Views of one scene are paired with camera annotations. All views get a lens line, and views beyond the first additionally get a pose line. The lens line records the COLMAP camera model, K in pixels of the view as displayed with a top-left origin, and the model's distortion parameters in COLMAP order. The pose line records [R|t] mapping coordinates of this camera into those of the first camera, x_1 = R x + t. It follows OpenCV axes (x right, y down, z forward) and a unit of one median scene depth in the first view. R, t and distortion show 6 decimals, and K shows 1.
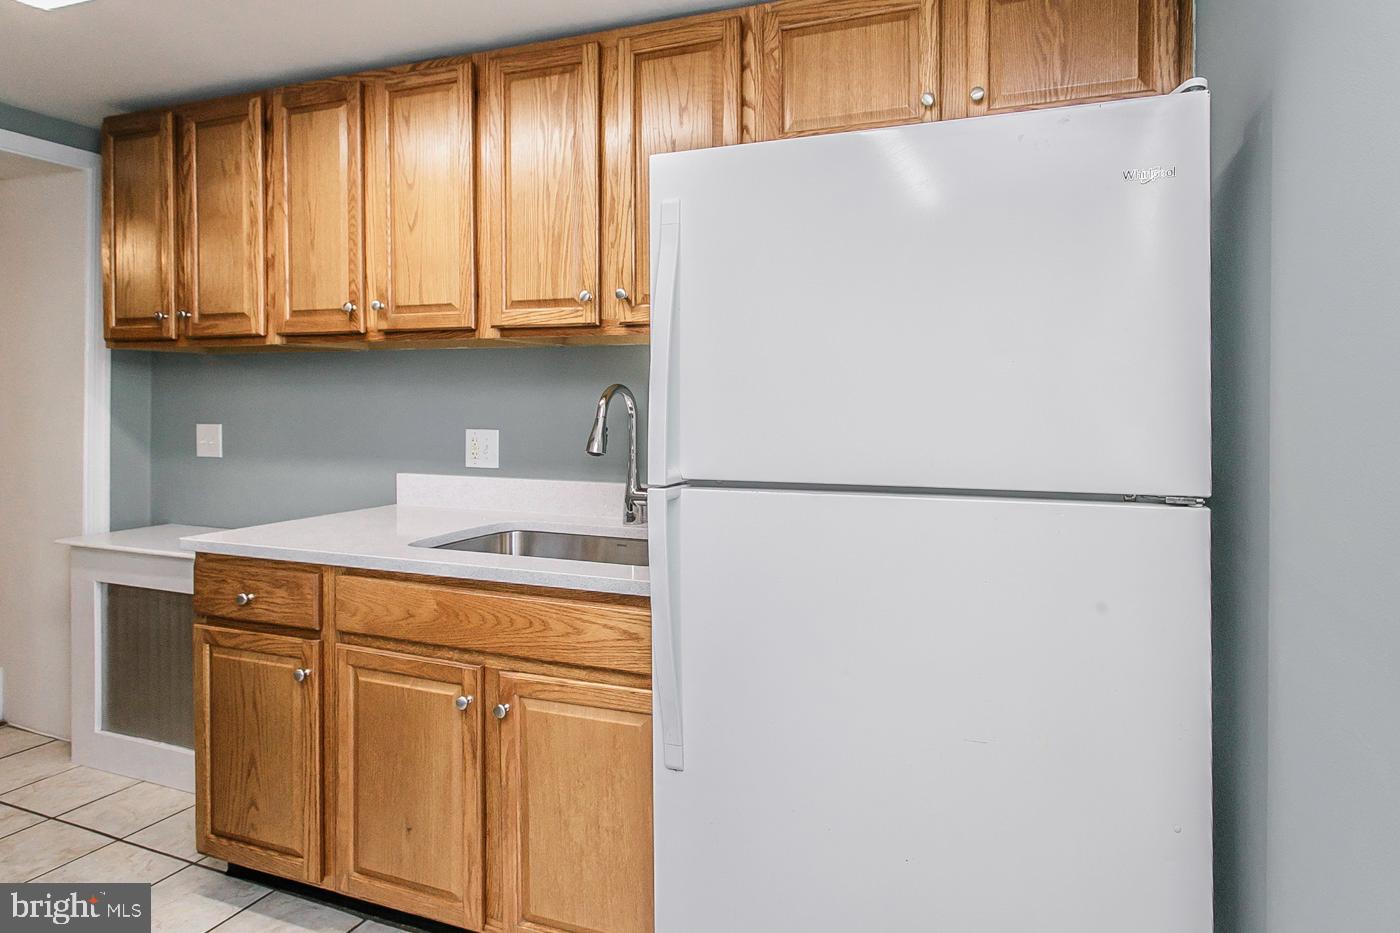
lens RADIAL K [[888.7, 0, 700.5], [0, 888.7, 486.3], [0, 0, 1]] dist [-0.000403, -0.000495]
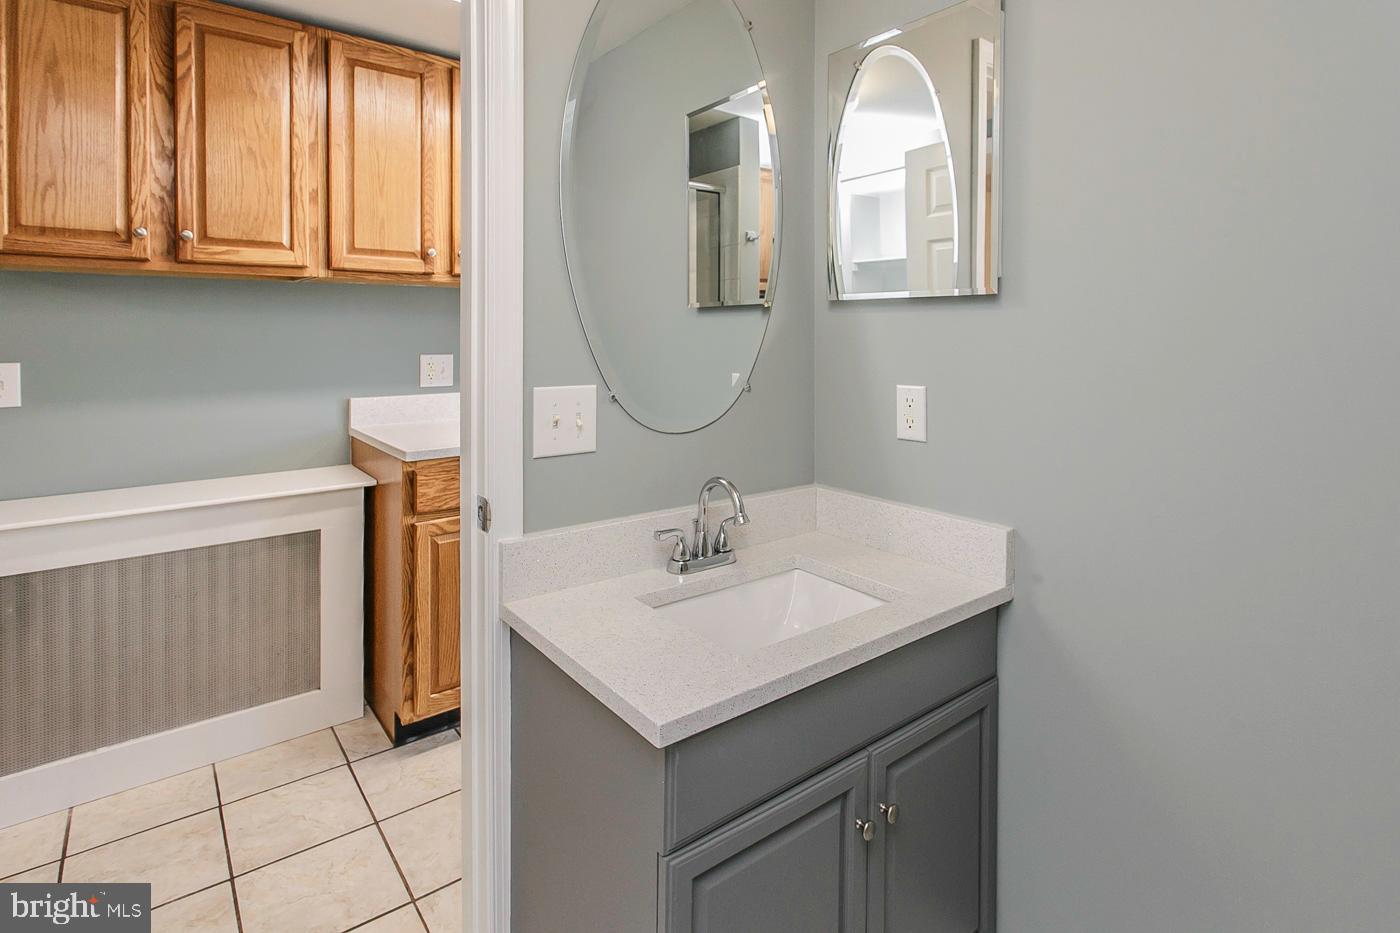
lens RADIAL K [[695.1, 0, 695.6], [0, 695.1, 481.1], [0, 0, 1]] dist [-0.001246, -0.000504]
pose [[0.494840, -0.179191, 0.850308, -0.961584], [0.098837, 0.983764, 0.149796, 0.001045], [-0.863345, 0.009917, 0.504517, 0.183032]]
